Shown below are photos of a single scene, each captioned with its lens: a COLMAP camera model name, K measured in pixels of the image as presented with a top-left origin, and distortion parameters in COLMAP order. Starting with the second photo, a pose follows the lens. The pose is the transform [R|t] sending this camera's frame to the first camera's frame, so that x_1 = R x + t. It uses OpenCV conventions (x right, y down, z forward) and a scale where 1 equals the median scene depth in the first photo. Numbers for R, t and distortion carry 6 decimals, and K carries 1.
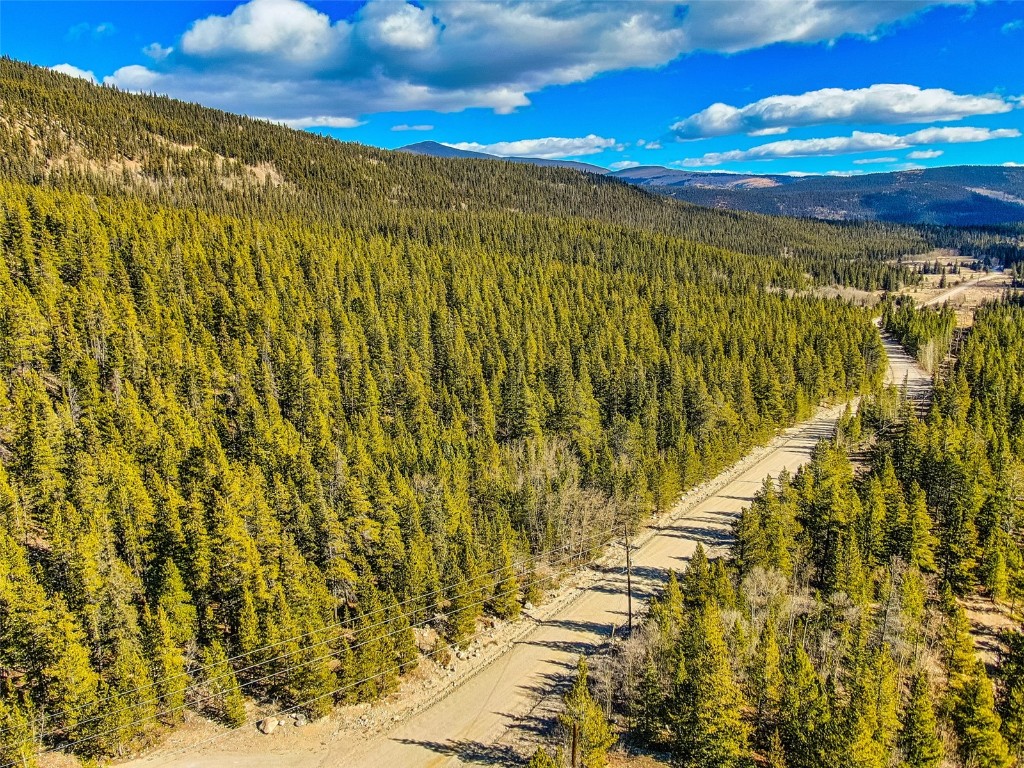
lens RADIAL K [[731.7, 0, 516.2], [0, 731.7, 386.7], [0, 0, 1]] dist [-0.004040, 0.010526]
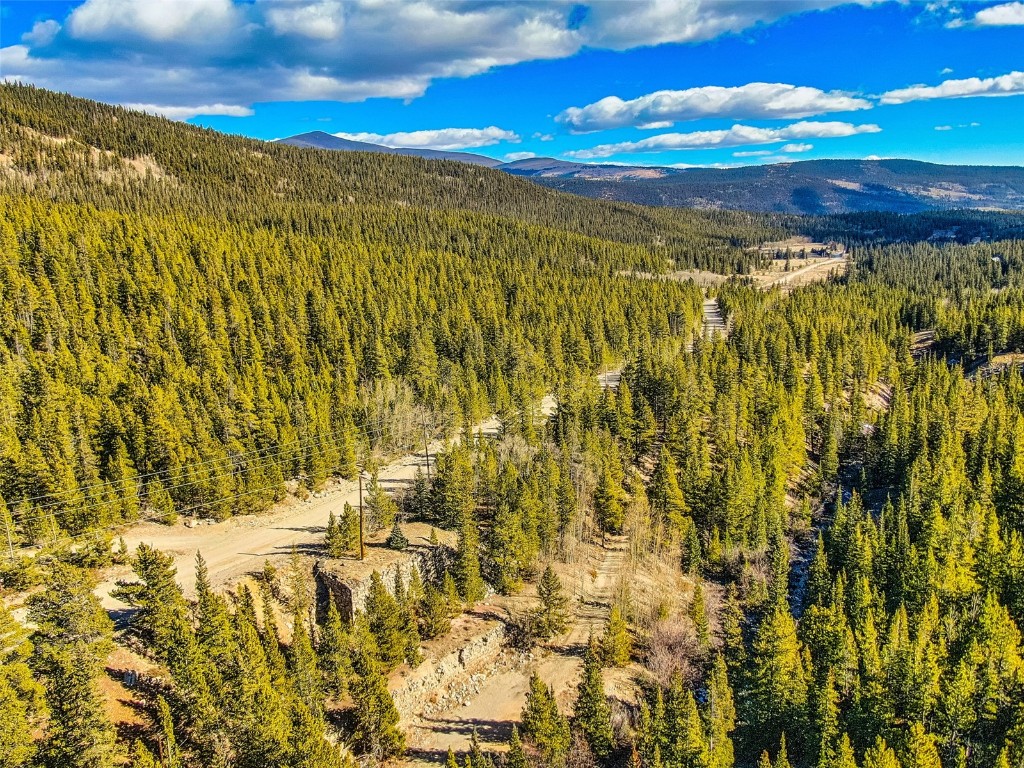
lens RADIAL K [[731.7, 0, 511.2], [0, 731.7, 380.5], [0, 0, 1]] dist [-0.004040, 0.010526]
pose [[0.991125, -0.034912, 0.128270, 0.058837], [0.034531, 0.999390, 0.005189, 0.051584], [-0.128373, -0.000713, 0.991726, -0.243846]]
